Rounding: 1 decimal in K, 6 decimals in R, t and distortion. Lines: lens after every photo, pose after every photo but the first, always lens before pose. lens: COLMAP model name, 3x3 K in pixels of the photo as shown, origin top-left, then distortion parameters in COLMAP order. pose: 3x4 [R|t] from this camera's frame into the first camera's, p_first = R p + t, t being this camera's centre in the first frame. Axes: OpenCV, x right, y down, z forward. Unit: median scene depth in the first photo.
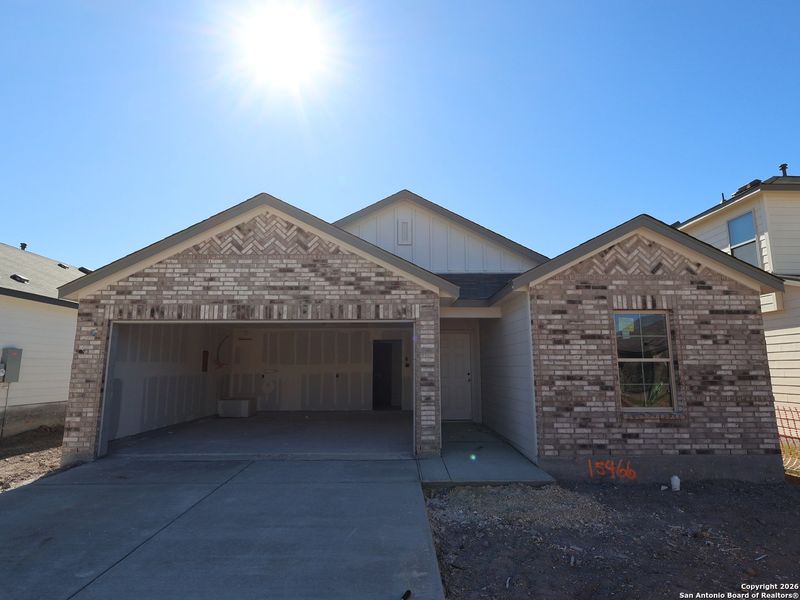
lens RADIAL K [[431.9, 0, 397.4], [0, 431.9, 304.0], [0, 0, 1]] dist [0.005536, 0.000158]
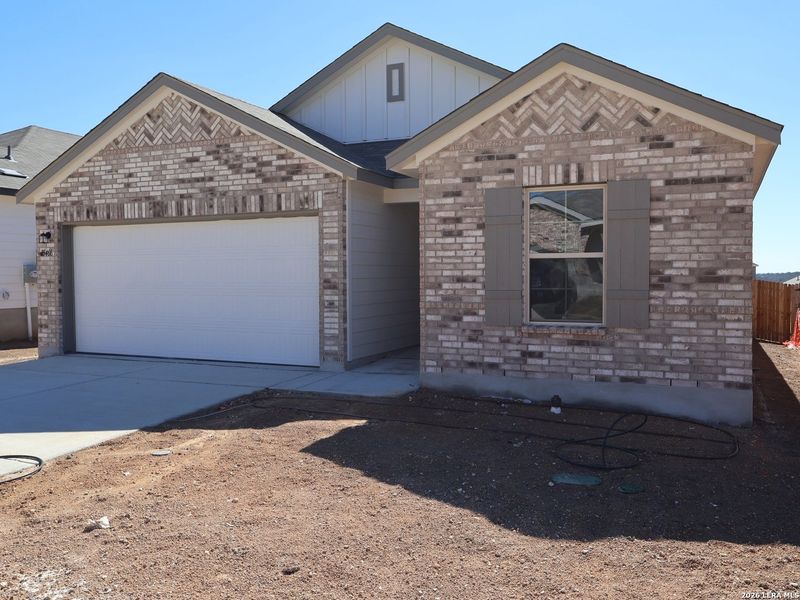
lens RADIAL K [[694.1, 0, 401.9], [0, 694.1, 296.9], [0, 0, 1]] dist [0.011066, 0.001620]
pose [[0.907120, 0.012143, -0.420697, 0.793806], [0.066065, 0.983084, 0.170825, -0.017813], [0.415655, -0.182752, 0.890973, -0.156495]]
